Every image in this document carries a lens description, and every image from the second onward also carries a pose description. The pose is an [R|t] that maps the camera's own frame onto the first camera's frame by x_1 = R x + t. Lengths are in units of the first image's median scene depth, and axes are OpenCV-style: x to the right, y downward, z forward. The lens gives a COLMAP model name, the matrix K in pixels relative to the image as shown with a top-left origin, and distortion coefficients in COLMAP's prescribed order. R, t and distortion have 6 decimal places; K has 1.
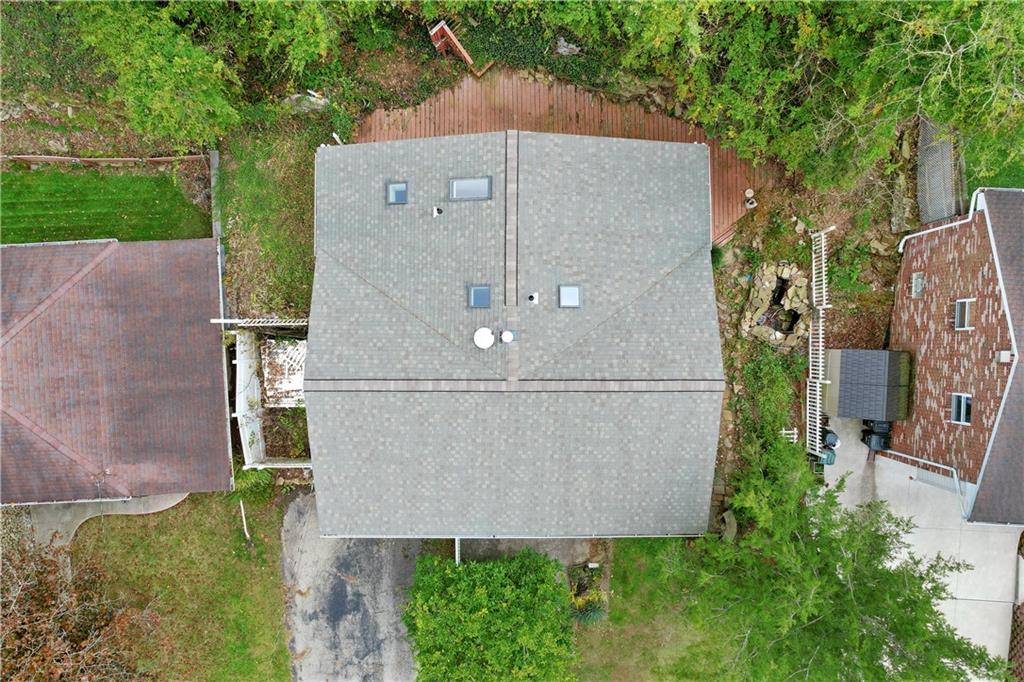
lens RADIAL K [[662.6, 0, 512.0], [0, 662.6, 341.0], [0, 0, 1]] dist [-0.033721, 0.002251]
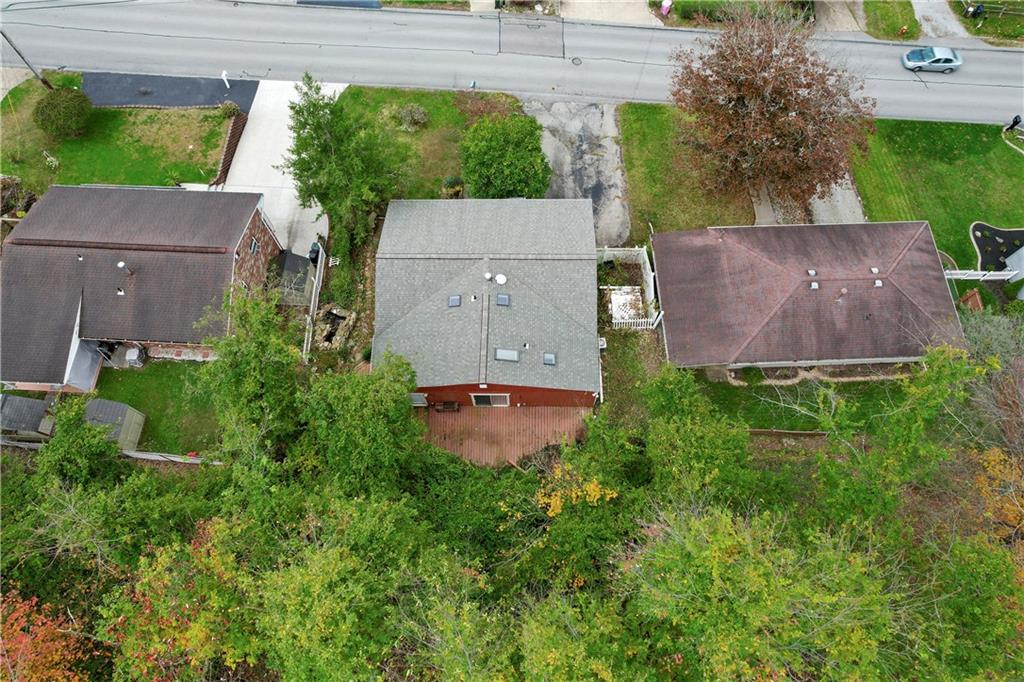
lens RADIAL K [[662.6, 0, 512.0], [0, 662.6, 341.0], [0, 0, 1]] dist [-0.033721, 0.002251]
pose [[-0.999627, -0.005647, 0.026724, -0.090145], [0.015129, -0.929069, 0.369596, -0.622142], [0.022741, 0.369862, 0.928808, -0.489232]]
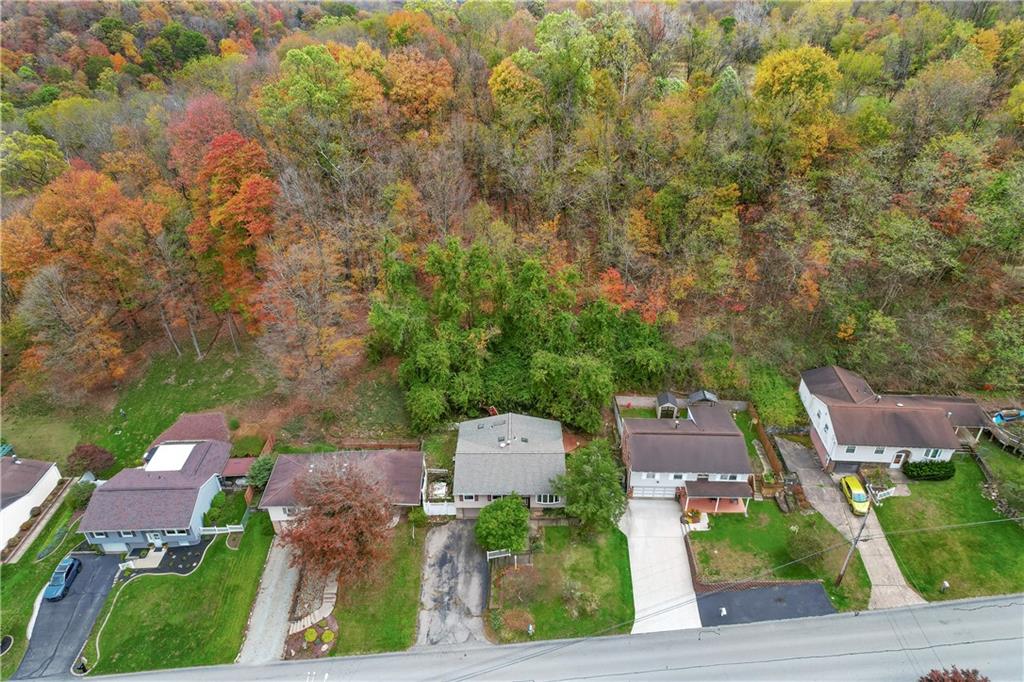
lens RADIAL K [[662.6, 0, 512.0], [0, 662.6, 341.0], [0, 0, 1]] dist [-0.033721, 0.002251]
pose [[0.999991, -0.001452, -0.004023, 0.022101], [-0.002778, 0.494464, -0.869193, 2.282305], [0.003251, 0.869197, 0.494456, -1.079085]]
